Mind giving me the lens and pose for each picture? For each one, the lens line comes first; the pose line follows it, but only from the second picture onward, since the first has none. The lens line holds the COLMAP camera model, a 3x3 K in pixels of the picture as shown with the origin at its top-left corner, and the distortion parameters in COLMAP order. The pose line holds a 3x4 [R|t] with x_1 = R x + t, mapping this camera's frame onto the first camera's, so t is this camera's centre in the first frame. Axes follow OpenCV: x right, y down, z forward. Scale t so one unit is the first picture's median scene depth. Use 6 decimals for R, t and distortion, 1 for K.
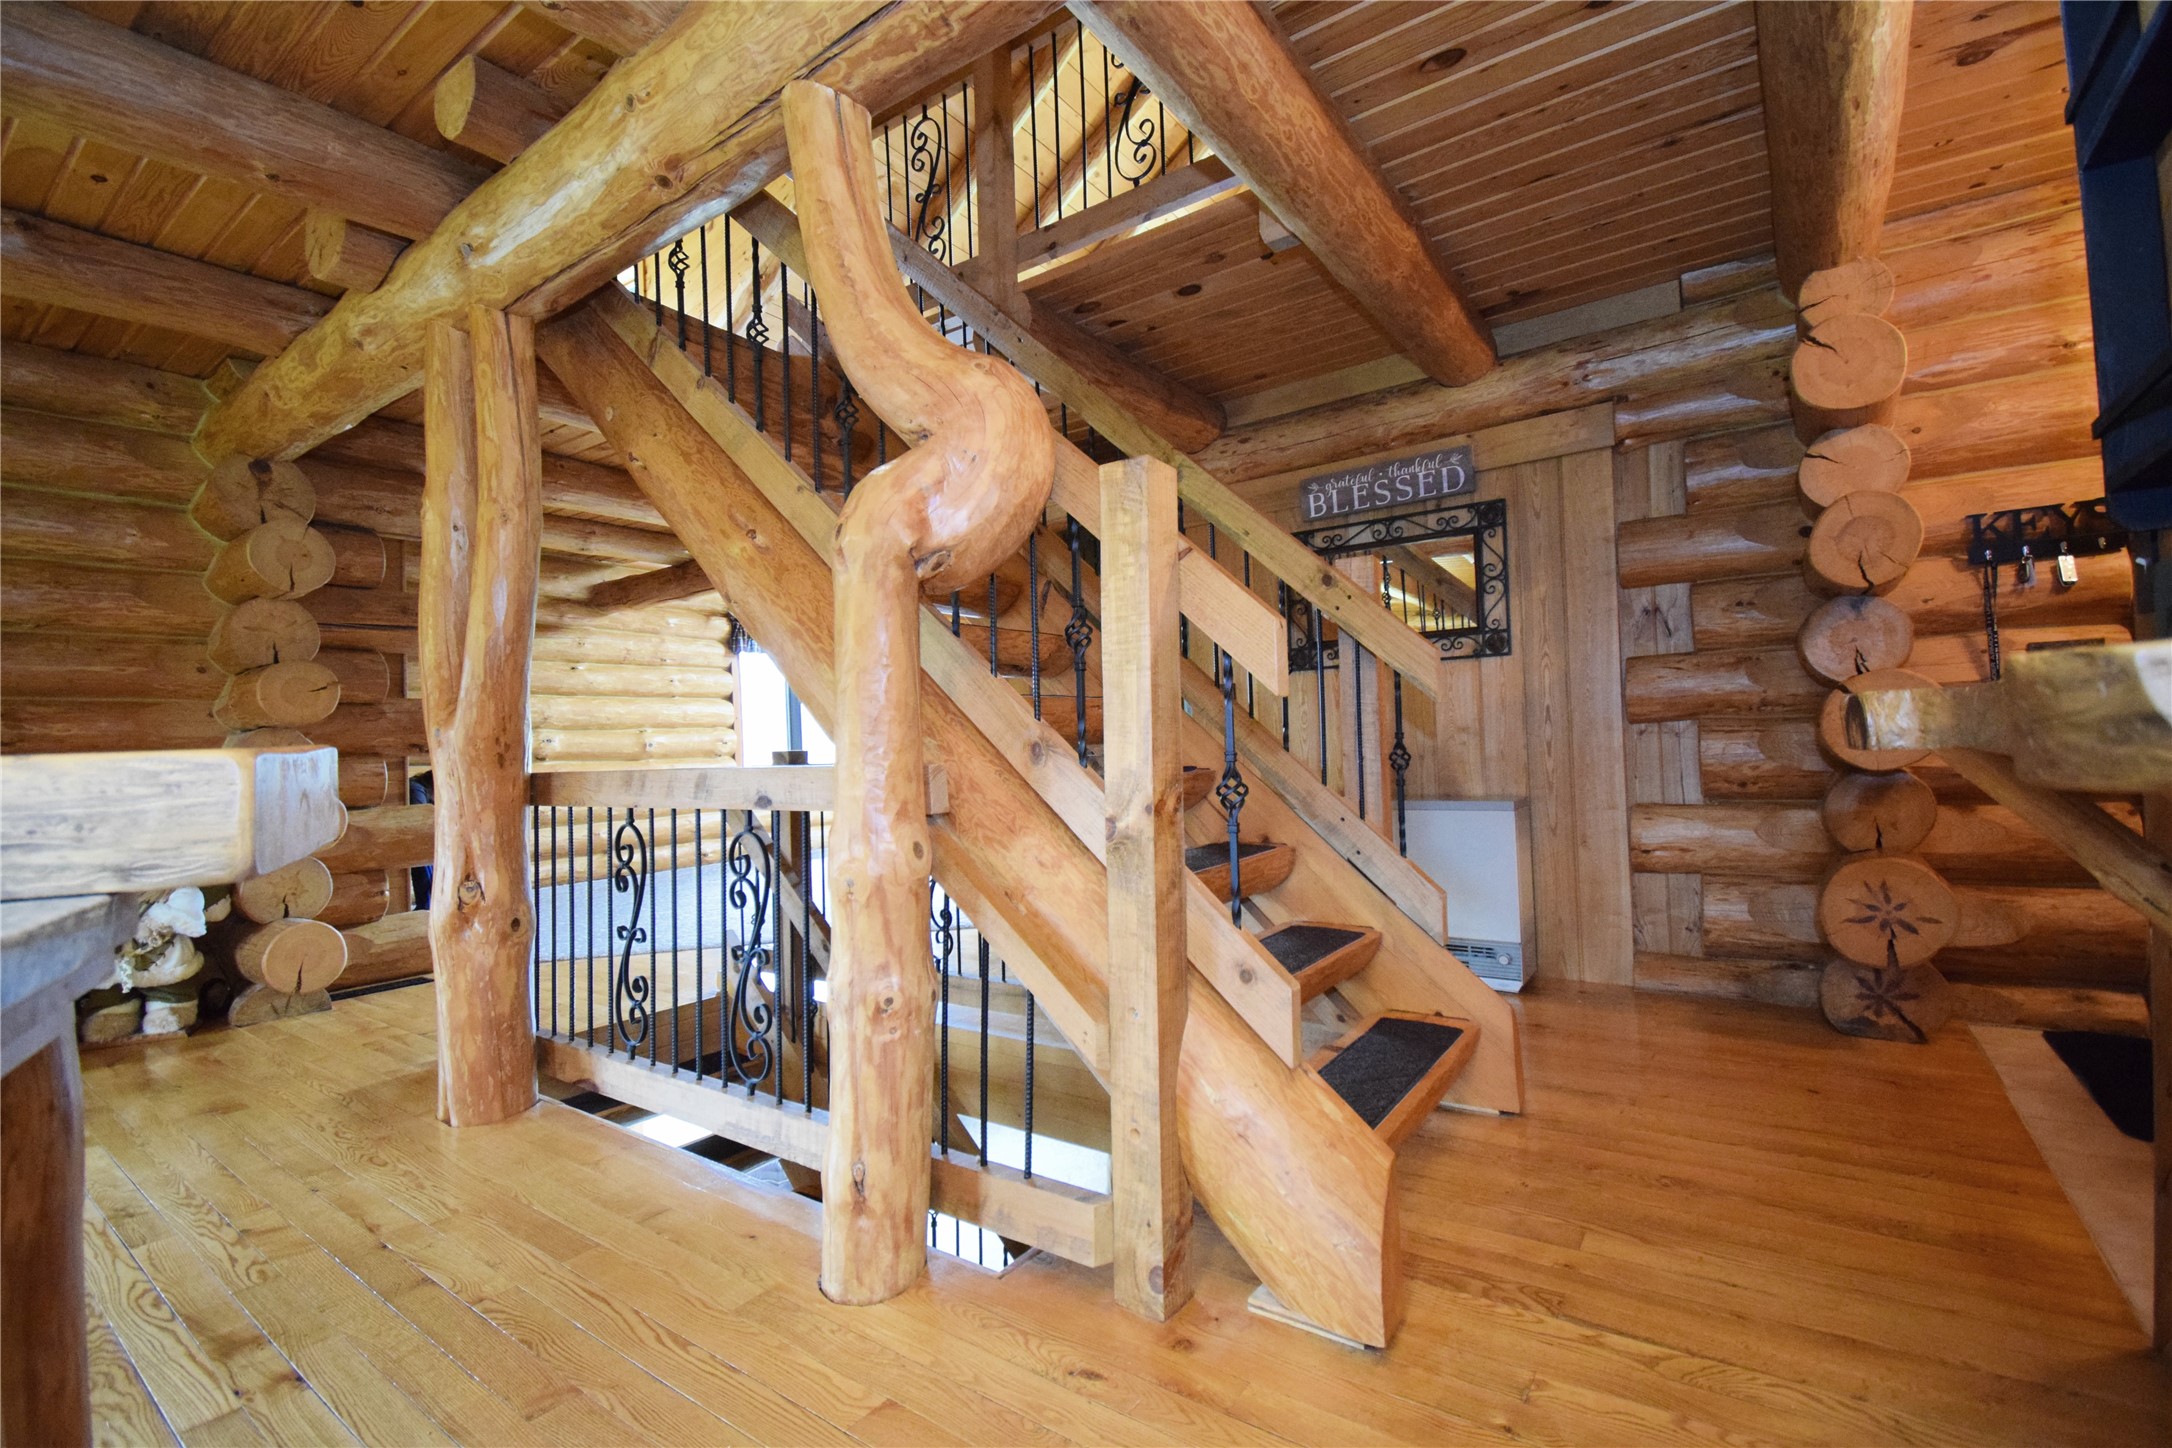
lens RADIAL K [[962.6, 0, 1086.0], [0, 962.6, 724.0], [0, 0, 1]] dist [0.031351, -0.028094]
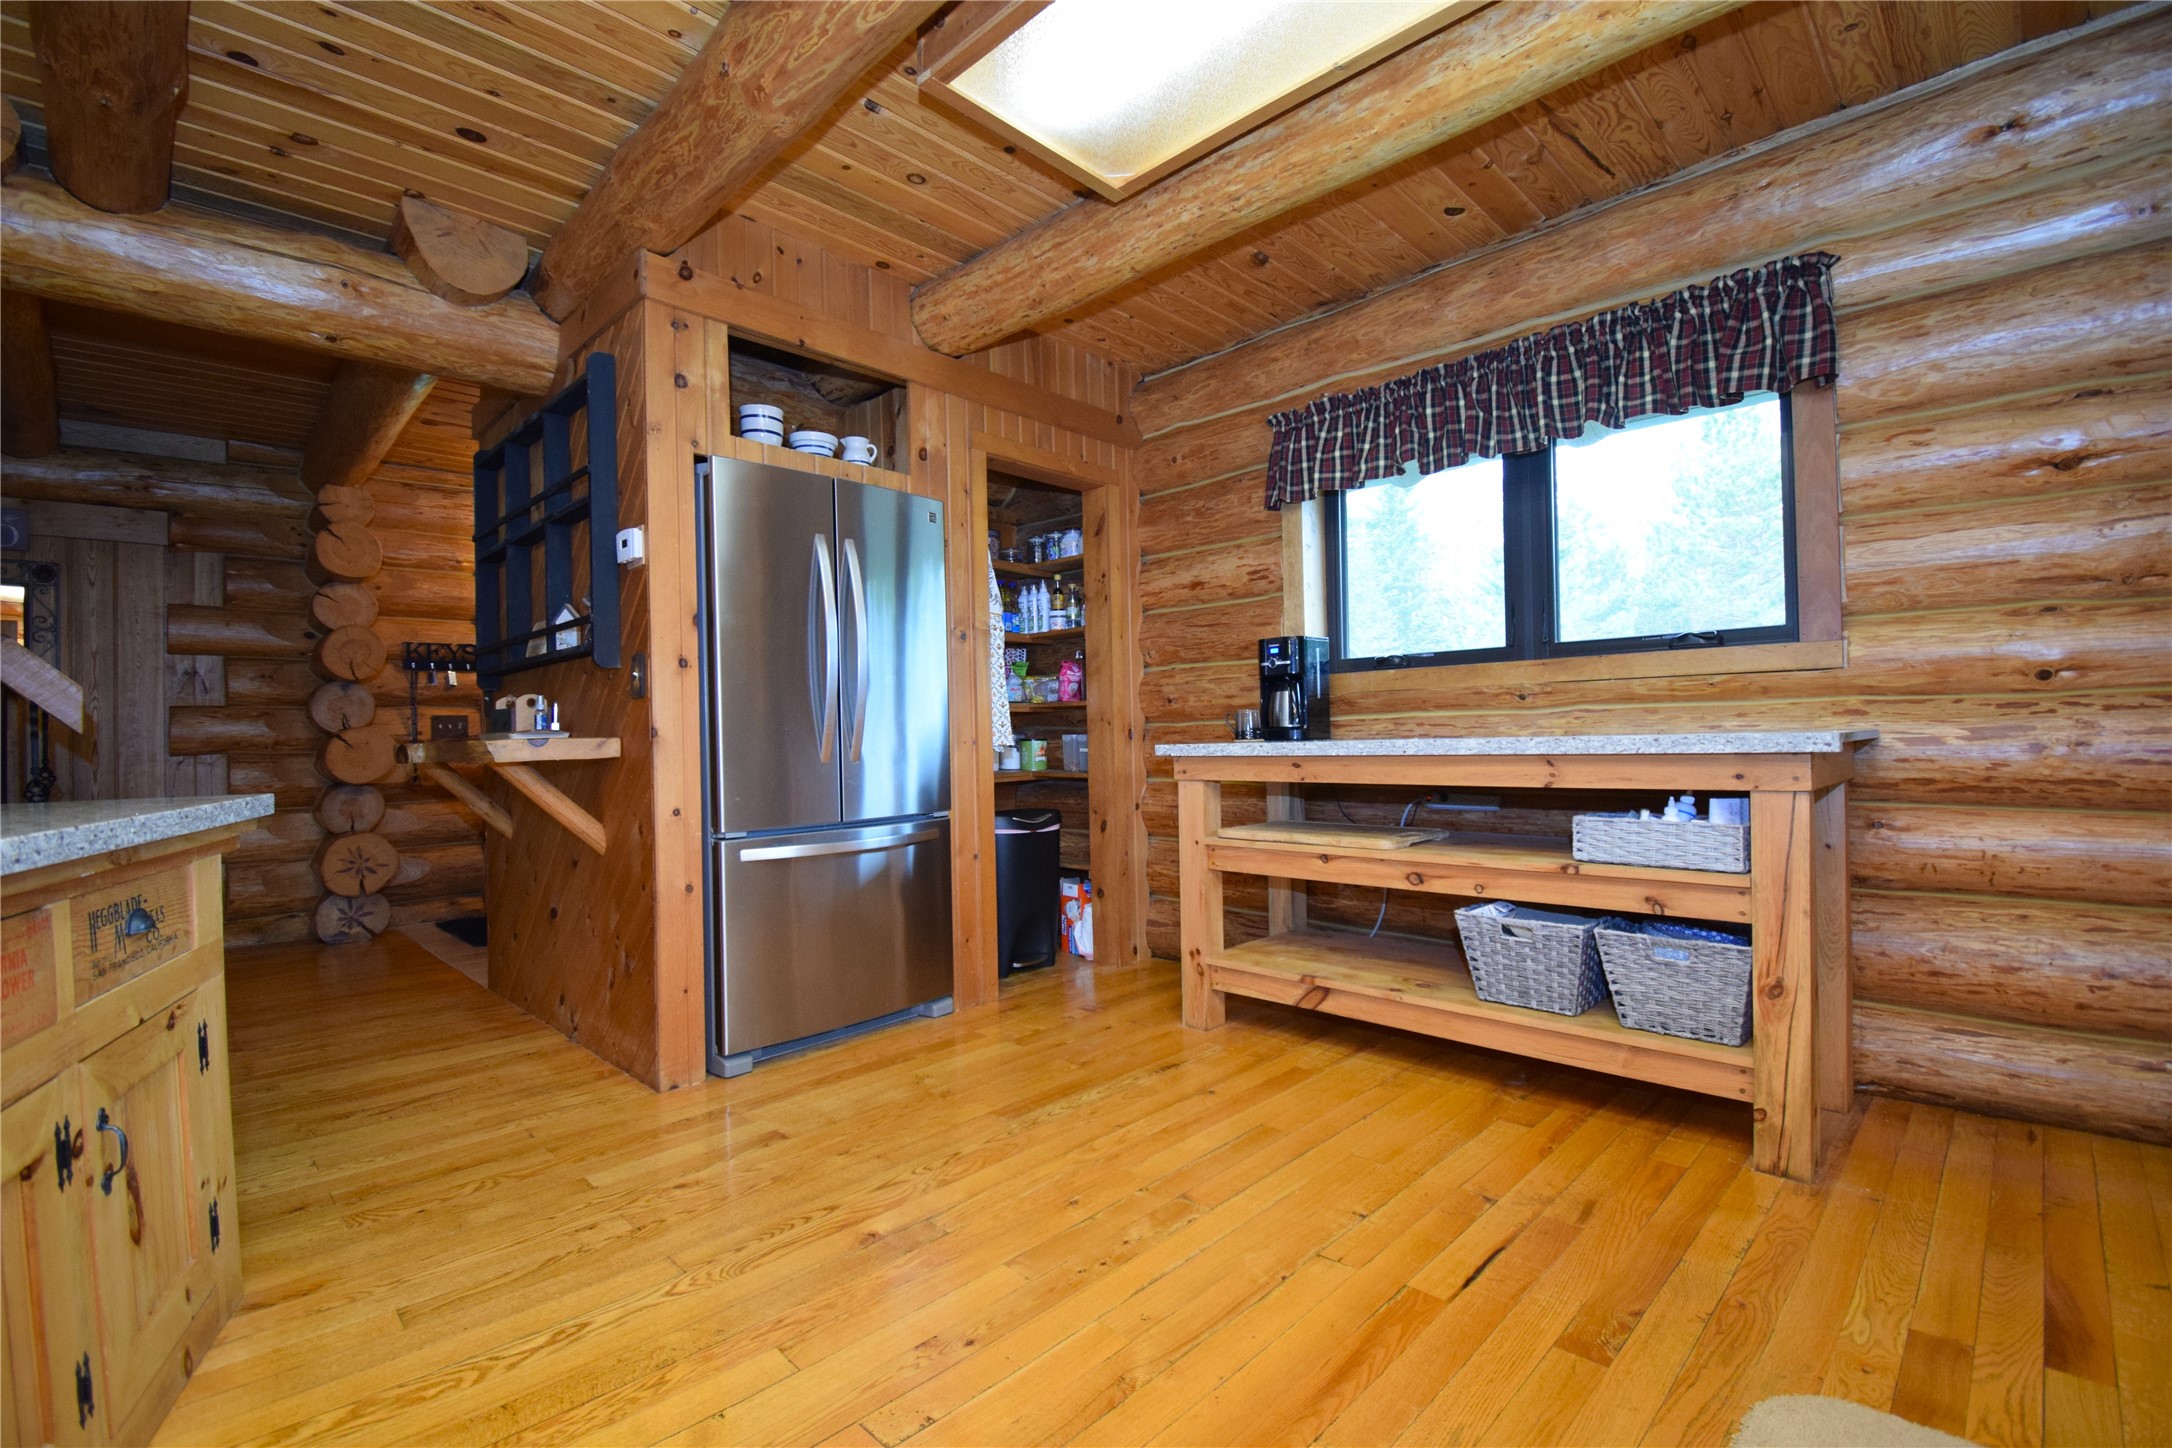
lens RADIAL K [[962.6, 0, 1086.0], [0, 962.6, 724.0], [0, 0, 1]] dist [0.031351, -0.028094]
pose [[0.176421, 0.045152, 0.983279, -0.615311], [-0.004183, 0.998973, -0.045123, 0.011441], [-0.984306, 0.003848, 0.176429, -0.547629]]
